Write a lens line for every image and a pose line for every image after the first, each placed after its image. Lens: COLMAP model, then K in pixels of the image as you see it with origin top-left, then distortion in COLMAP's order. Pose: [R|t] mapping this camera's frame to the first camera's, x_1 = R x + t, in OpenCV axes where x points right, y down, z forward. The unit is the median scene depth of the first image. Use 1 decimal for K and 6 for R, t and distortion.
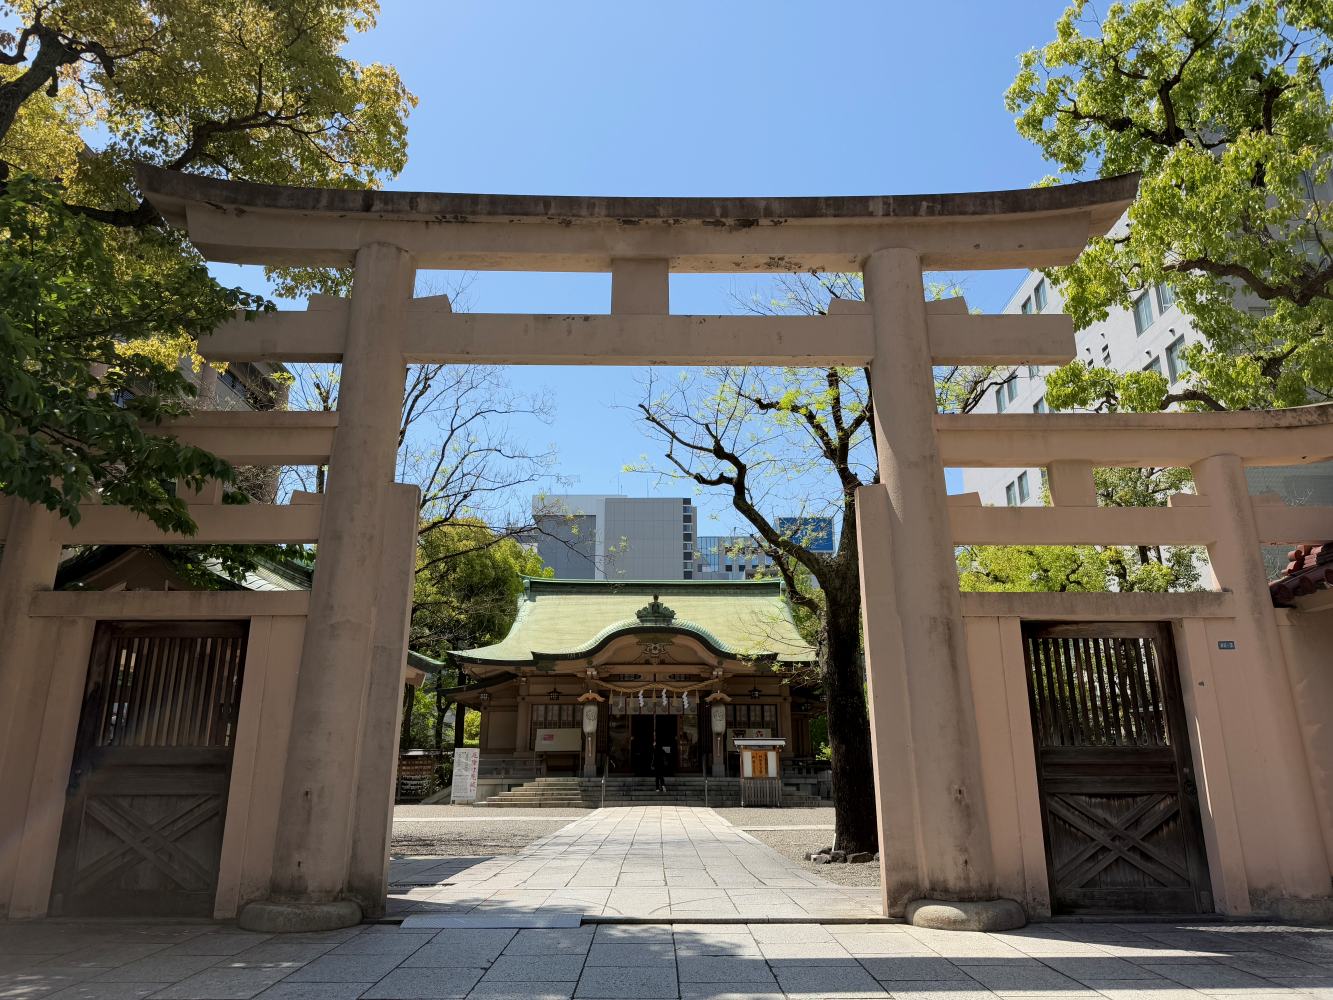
lens RADIAL K [[949.2, 0, 666.5], [0, 949.2, 500.0], [0, 0, 1]] dist [0.089228, -0.122417]
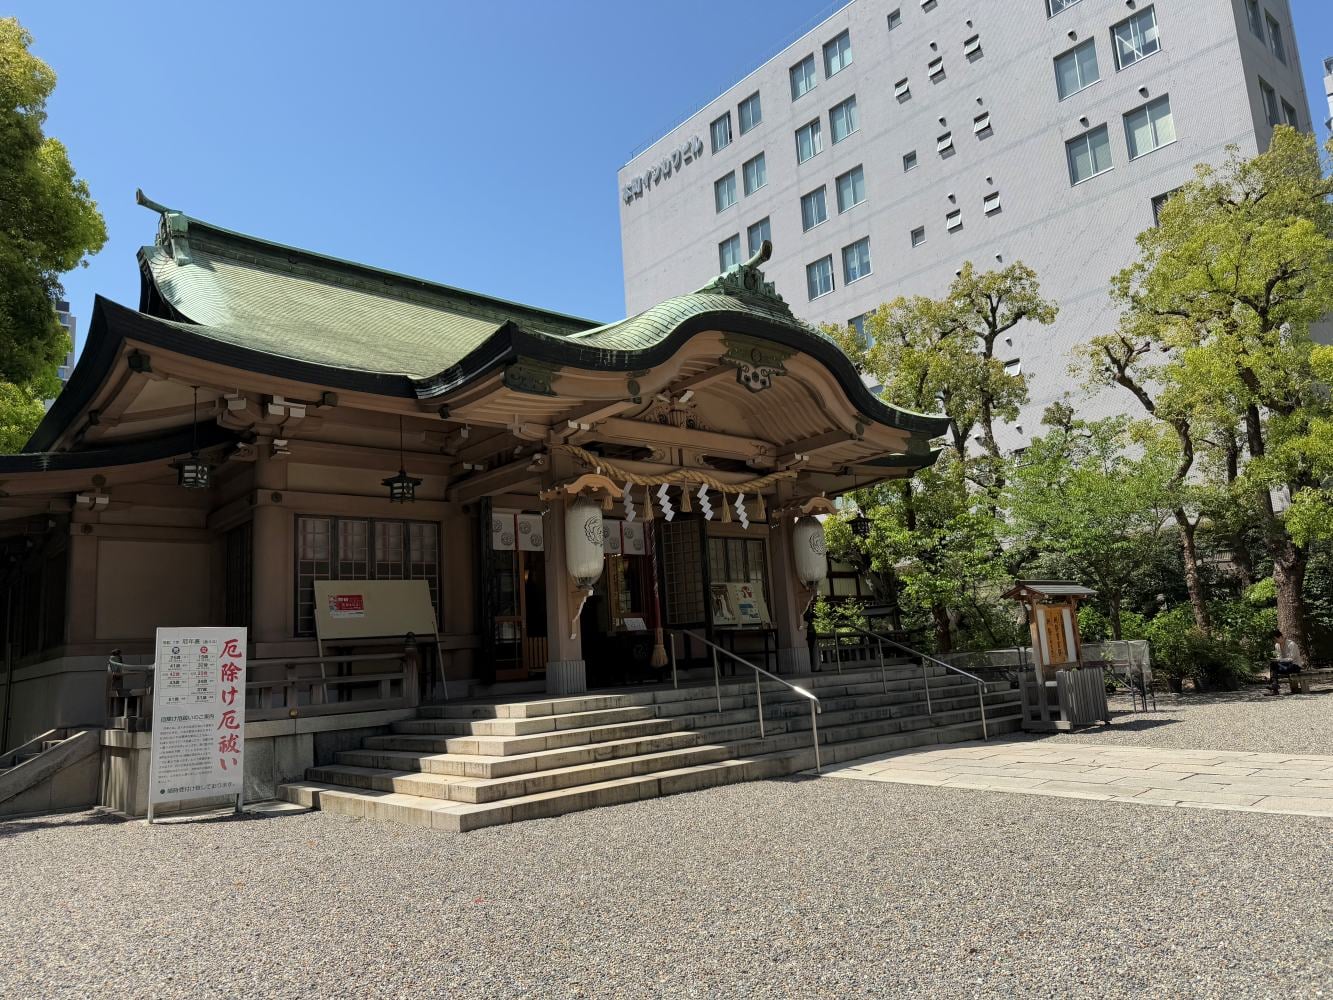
lens RADIAL K [[949.2, 0, 666.5], [0, 949.2, 500.0], [0, 0, 1]] dist [0.089228, -0.122417]
pose [[0.765949, 0.063691, 0.639739, -0.309492], [-0.123356, 0.991151, 0.049014, 0.199442], [-0.630956, -0.116458, 0.767028, 0.726273]]
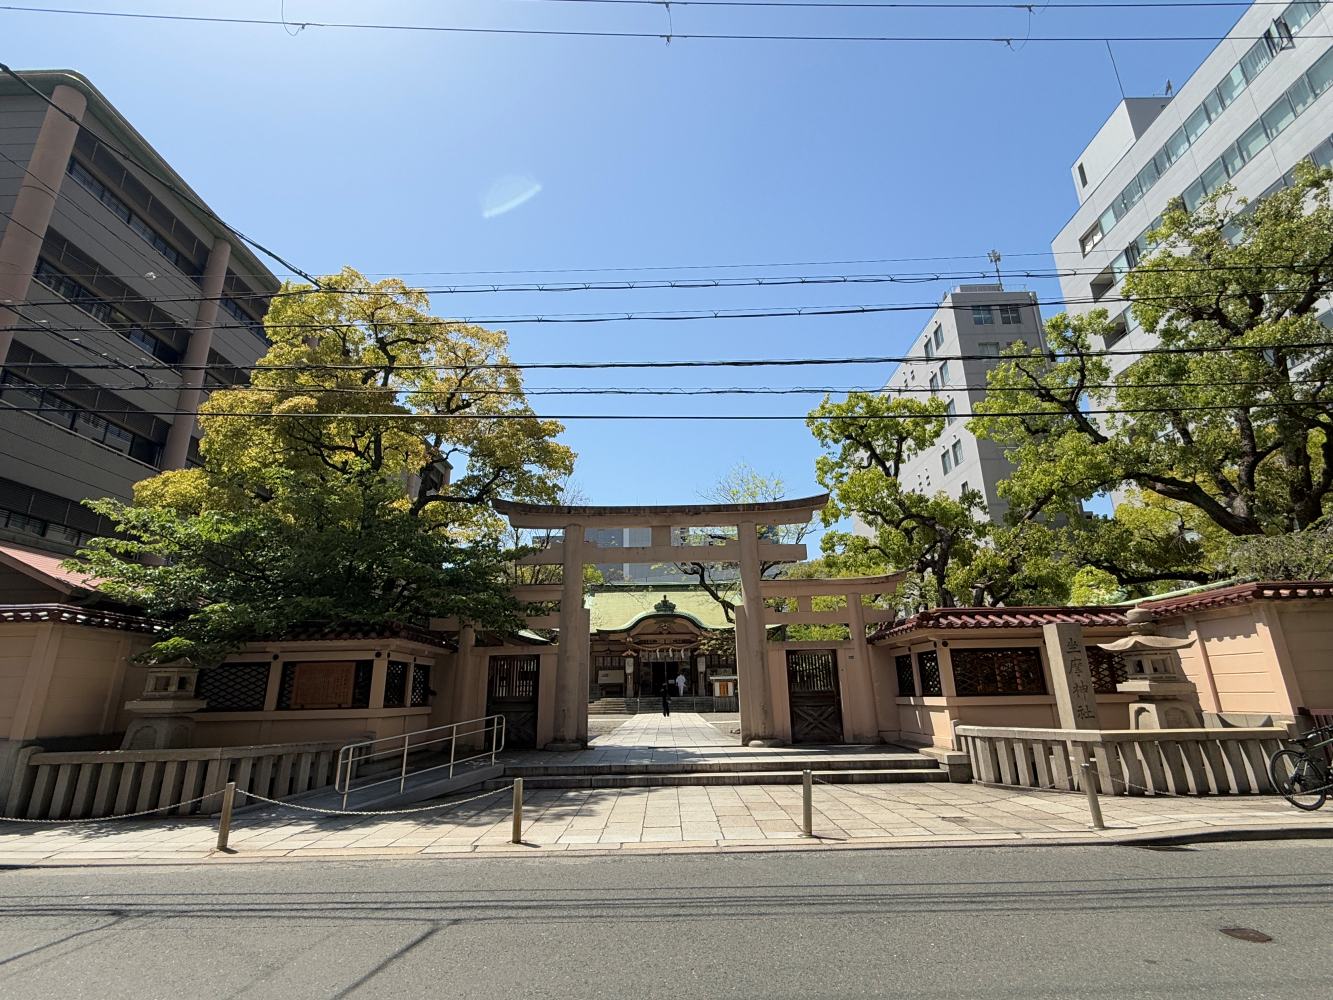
lens RADIAL K [[659.8, 0, 664.8], [0, 659.8, 495.6], [0, 0, 1]] dist [-0.005178, -0.000864]
pose [[0.999788, -0.019774, -0.005769, -0.000530], [0.019721, 0.999764, -0.009114, -0.080691], [0.005948, 0.008998, 0.999942, -0.252733]]
